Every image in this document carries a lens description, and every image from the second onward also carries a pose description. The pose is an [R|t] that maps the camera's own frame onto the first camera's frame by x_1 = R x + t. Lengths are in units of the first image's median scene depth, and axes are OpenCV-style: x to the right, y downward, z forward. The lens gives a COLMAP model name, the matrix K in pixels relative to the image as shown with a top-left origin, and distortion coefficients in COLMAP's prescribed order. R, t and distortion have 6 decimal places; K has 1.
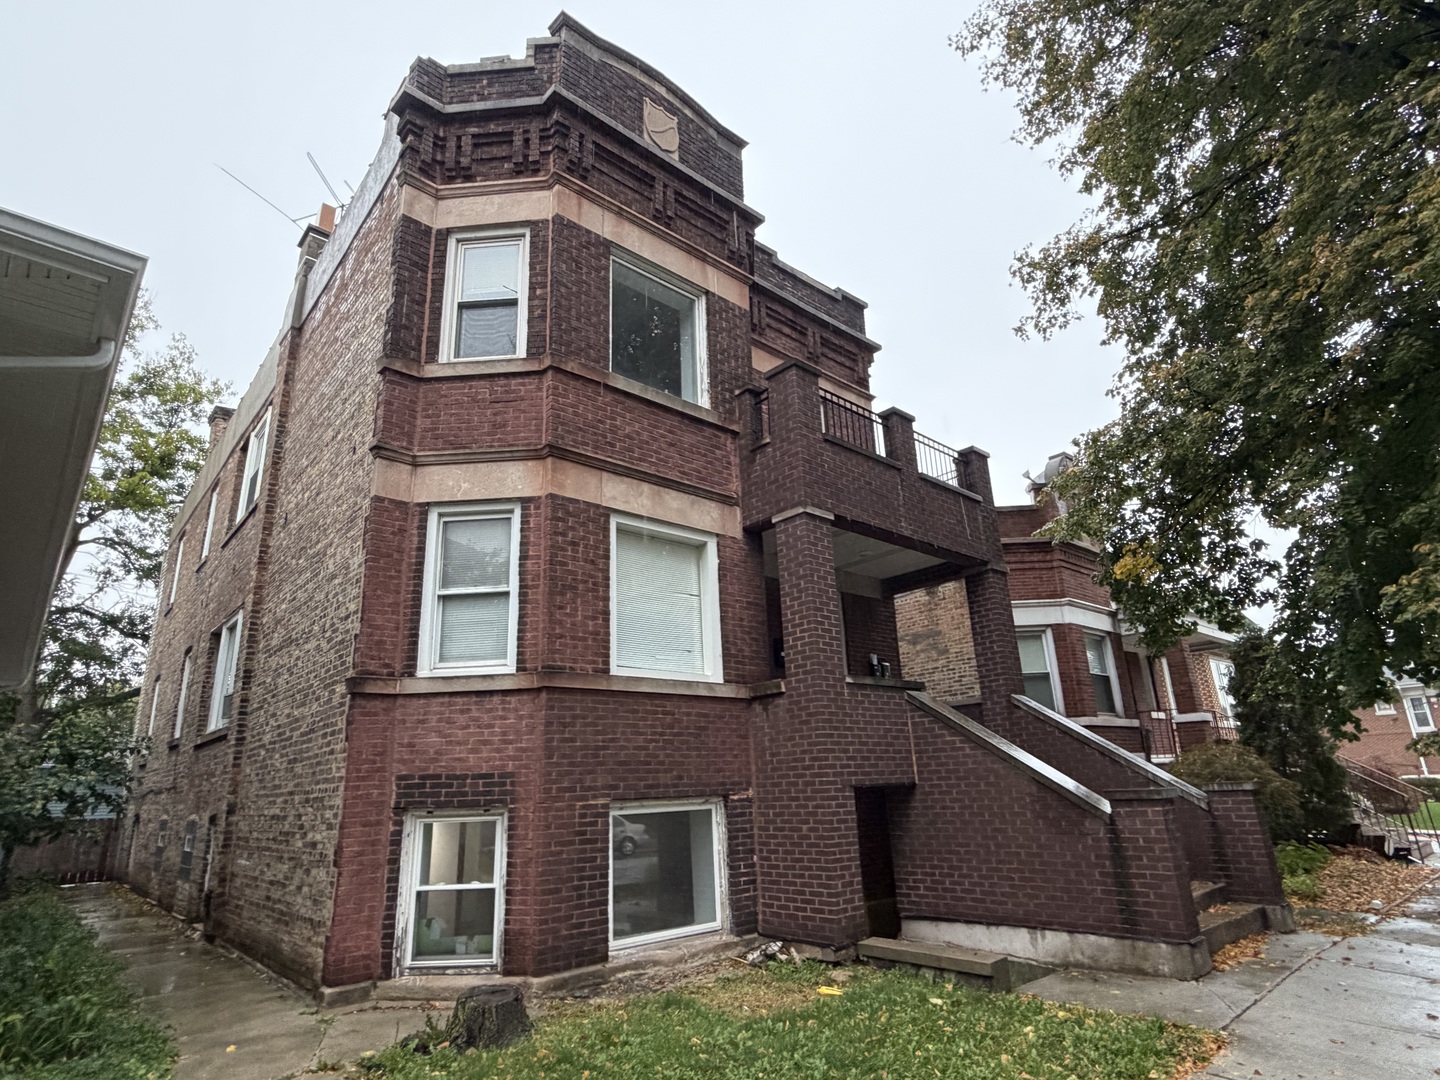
lens RADIAL K [[777.7, 0, 721.0], [0, 777.7, 541.4], [0, 0, 1]] dist [0.001469, 0.000201]
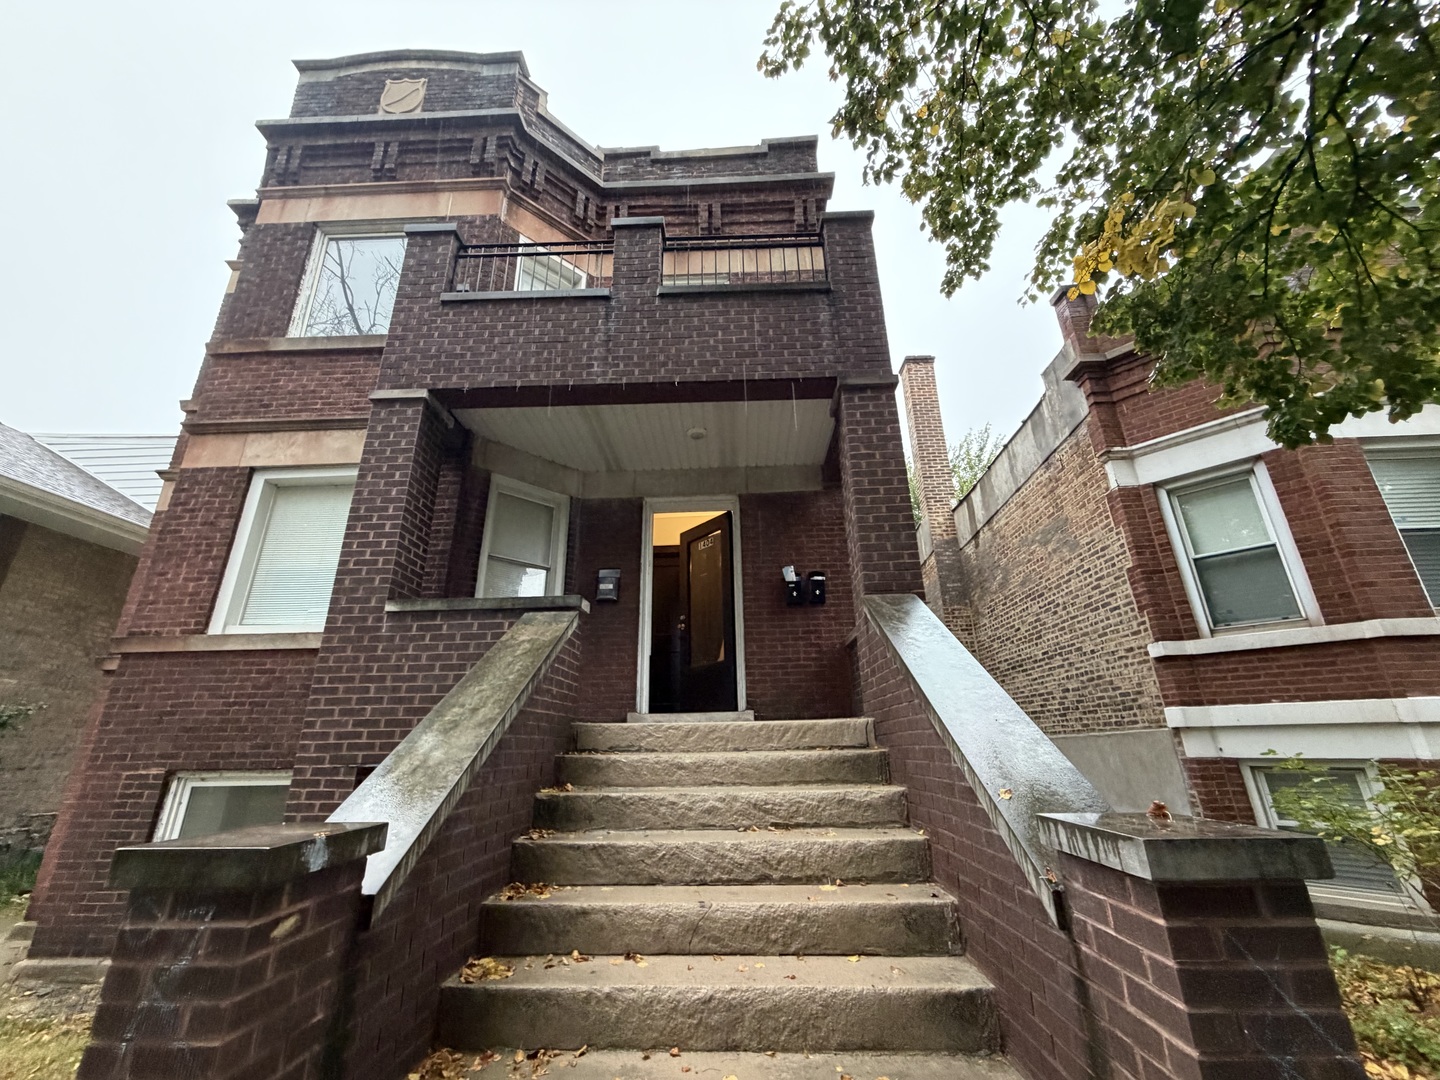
lens RADIAL K [[572.7, 0, 721.2], [0, 572.7, 541.5], [0, 0, 1]] dist [-0.000279, -0.000066]
pose [[0.719654, -0.208568, -0.662267, 0.653948], [0.199323, 0.975728, -0.090692, 0.204509], [0.665108, -0.066738, 0.743759, 0.746302]]
